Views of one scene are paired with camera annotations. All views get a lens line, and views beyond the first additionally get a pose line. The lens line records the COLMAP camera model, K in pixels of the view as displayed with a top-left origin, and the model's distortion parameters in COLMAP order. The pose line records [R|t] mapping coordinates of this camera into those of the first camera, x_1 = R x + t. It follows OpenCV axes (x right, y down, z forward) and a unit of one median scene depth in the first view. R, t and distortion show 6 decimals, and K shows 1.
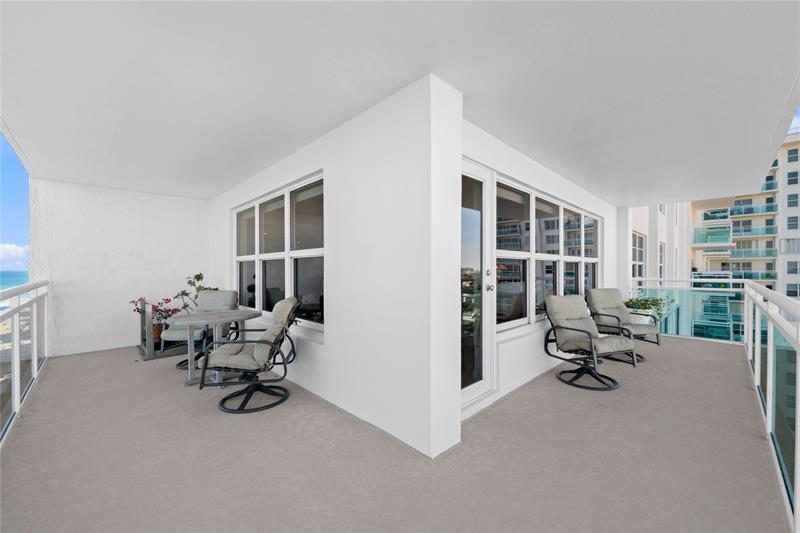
lens RADIAL K [[318.1, 0, 400.6], [0, 318.1, 266.9], [0, 0, 1]] dist [-0.002436, -0.001320]
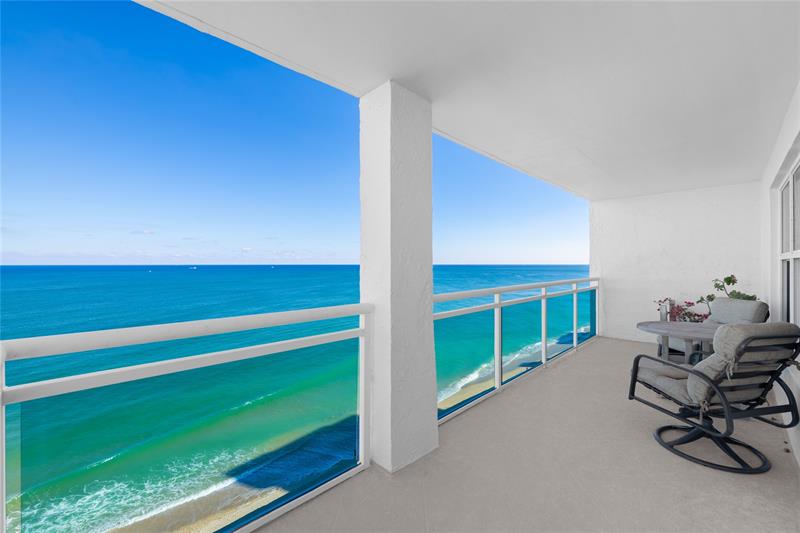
lens RADIAL K [[318.1, 0, 398.1], [0, 318.1, 264.3], [0, 0, 1]] dist [-0.002436, -0.001320]
pose [[0.003721, 0.001859, -0.999991, 0.185980], [0.005753, 0.999982, 0.001880, -0.016006], [0.999977, -0.005760, 0.003710, 0.172176]]
